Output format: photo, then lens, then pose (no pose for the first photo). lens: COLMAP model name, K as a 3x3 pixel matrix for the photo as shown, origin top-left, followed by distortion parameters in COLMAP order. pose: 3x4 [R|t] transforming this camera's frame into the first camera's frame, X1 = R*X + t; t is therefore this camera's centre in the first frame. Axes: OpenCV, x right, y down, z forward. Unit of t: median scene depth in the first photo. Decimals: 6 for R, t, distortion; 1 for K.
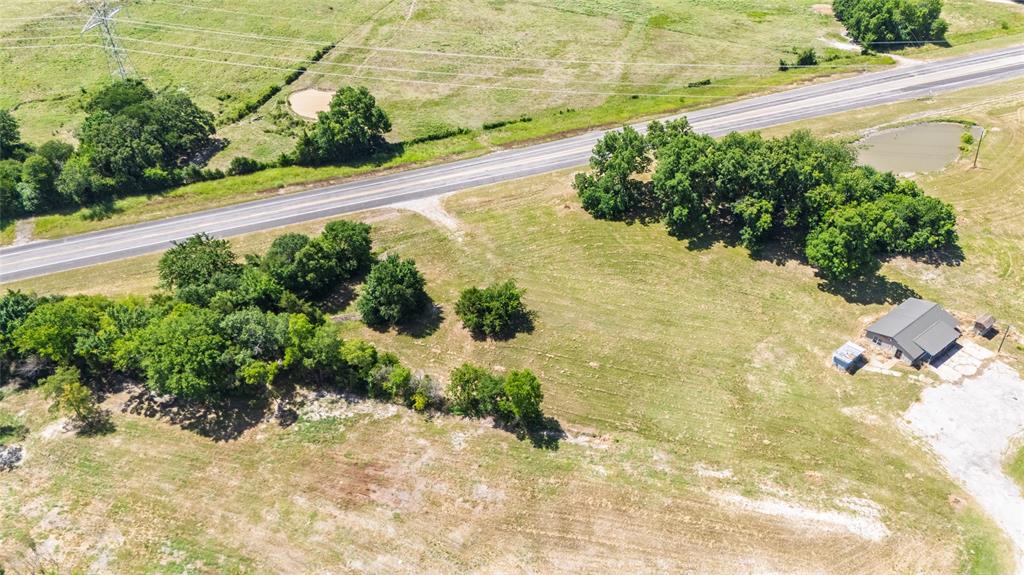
lens RADIAL K [[755.9, 0, 512.0], [0, 755.9, 287.5], [0, 0, 1]] dist [0.085594, -0.080280]
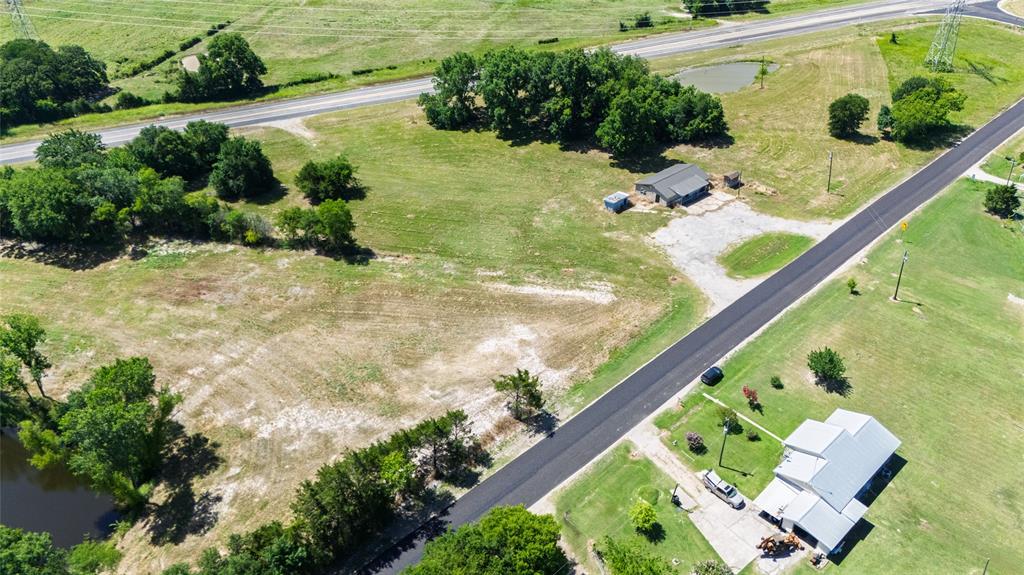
lens RADIAL K [[755.9, 0, 512.0], [0, 755.9, 287.5], [0, 0, 1]] dist [0.085594, -0.080280]
pose [[0.998287, -0.036816, 0.045472, 0.198902], [0.040008, 0.996644, -0.071417, 0.289339], [-0.042690, 0.073114, 0.996409, -0.178657]]
